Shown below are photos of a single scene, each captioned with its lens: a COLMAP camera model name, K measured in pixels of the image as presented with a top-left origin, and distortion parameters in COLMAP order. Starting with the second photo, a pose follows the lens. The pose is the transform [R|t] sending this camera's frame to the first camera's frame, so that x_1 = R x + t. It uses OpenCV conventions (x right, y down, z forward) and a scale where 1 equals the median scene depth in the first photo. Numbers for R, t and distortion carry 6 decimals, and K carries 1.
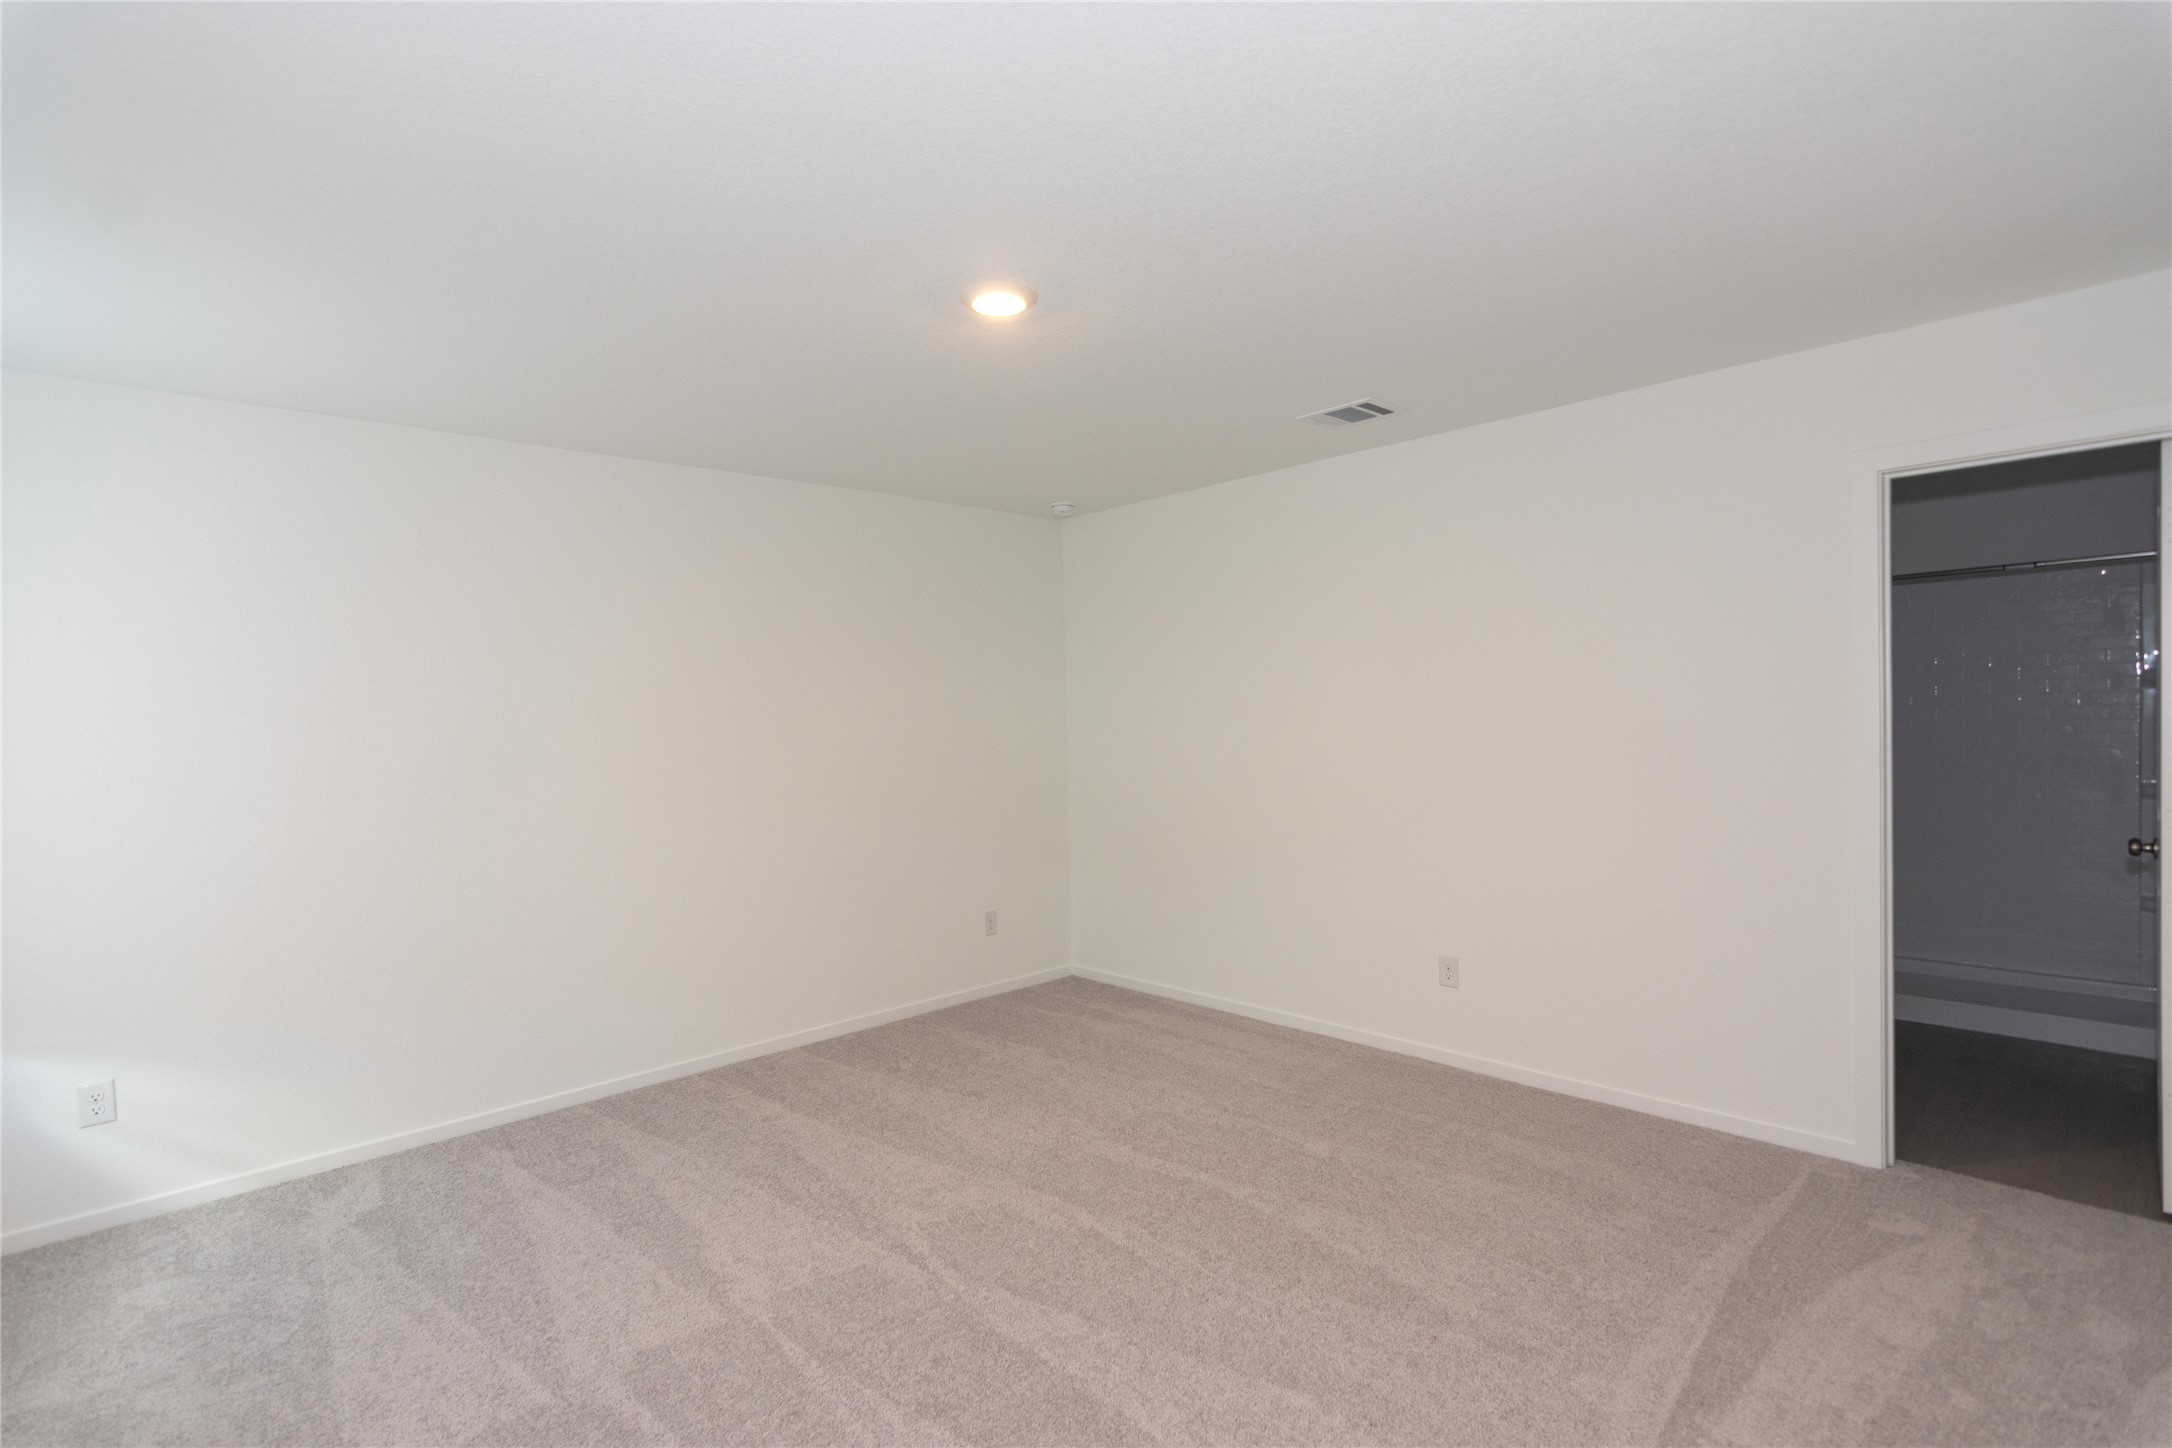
lens RADIAL K [[1067.8, 0, 1088.4], [0, 1067.8, 737.5], [0, 0, 1]] dist [-0.006442, 0.007750]
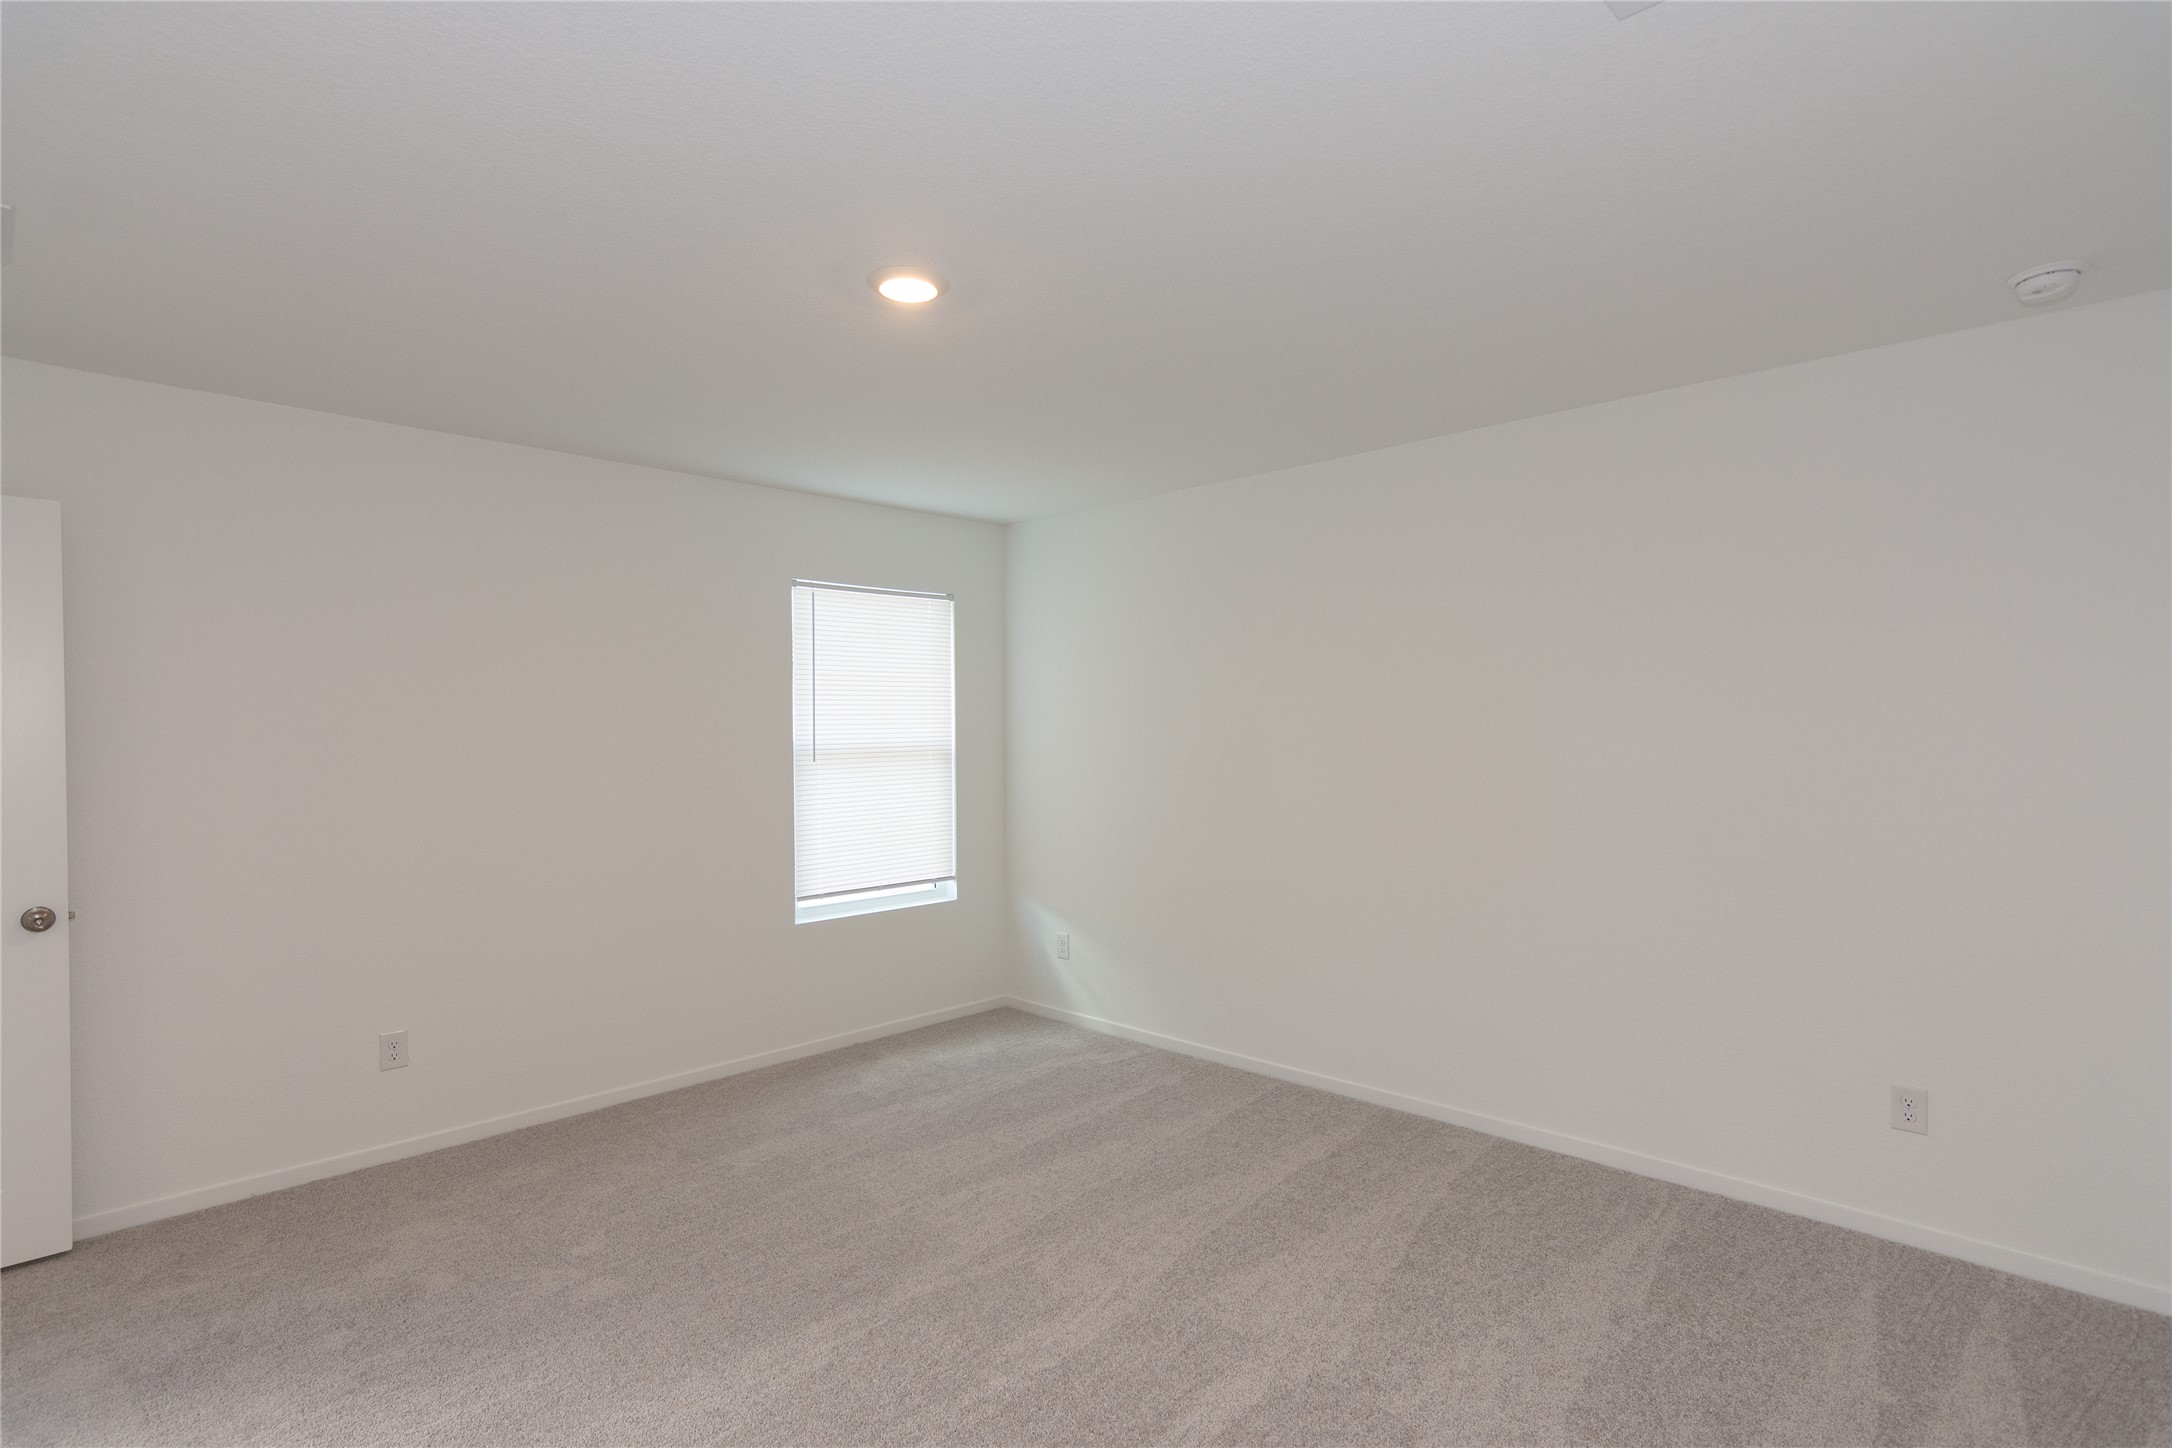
lens RADIAL K [[1067.8, 0, 1088.4], [0, 1067.8, 737.5], [0, 0, 1]] dist [-0.006442, 0.007750]
pose [[0.020666, 0.027130, -0.999418, 0.630286], [-0.018991, 0.999462, 0.026738, -0.028564], [0.999606, 0.018427, 0.021170, 0.835770]]
